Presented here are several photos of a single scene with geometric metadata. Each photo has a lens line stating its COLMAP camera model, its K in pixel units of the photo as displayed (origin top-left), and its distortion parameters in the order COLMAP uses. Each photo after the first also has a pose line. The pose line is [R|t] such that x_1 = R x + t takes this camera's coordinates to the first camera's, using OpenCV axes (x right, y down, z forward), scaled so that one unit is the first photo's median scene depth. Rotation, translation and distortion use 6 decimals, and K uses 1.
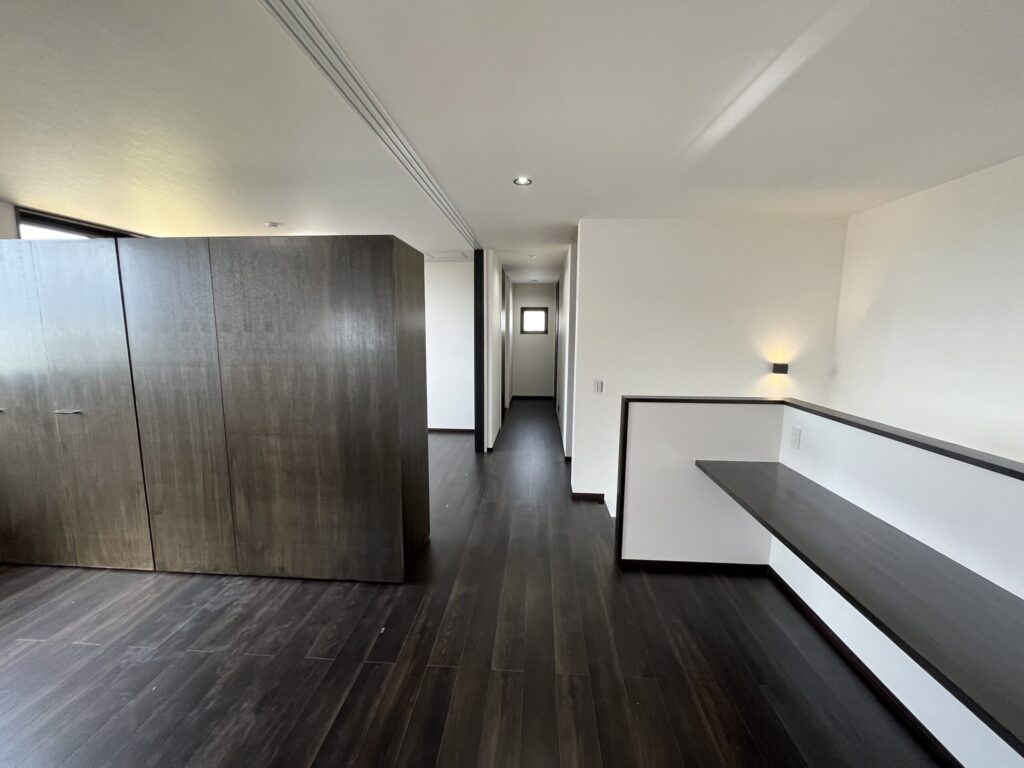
lens RADIAL K [[411.4, 0, 512.5], [0, 411.4, 386.3], [0, 0, 1]] dist [0.001970, -0.001651]
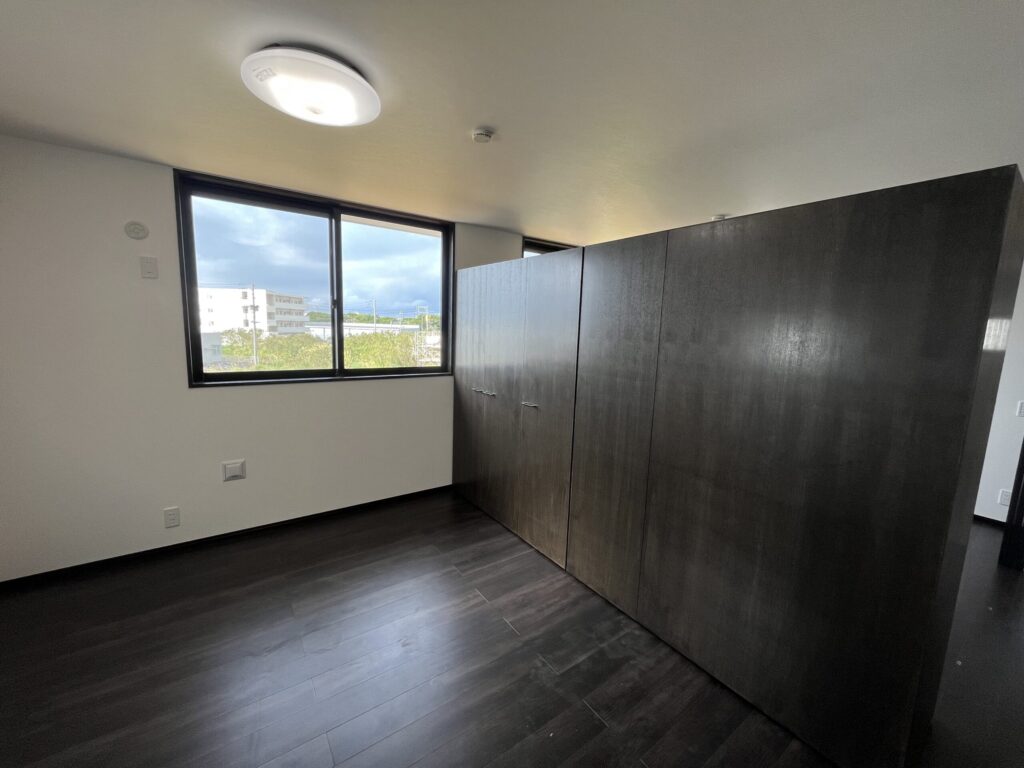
lens RADIAL K [[411.4, 0, 510.3], [0, 411.4, 382.5], [0, 0, 1]] dist [0.001970, -0.001651]
pose [[0.632864, 0.119469, -0.764990, -0.246108], [-0.132060, 0.990202, 0.045389, -0.044994], [0.762918, 0.072299, 0.642440, 0.218958]]
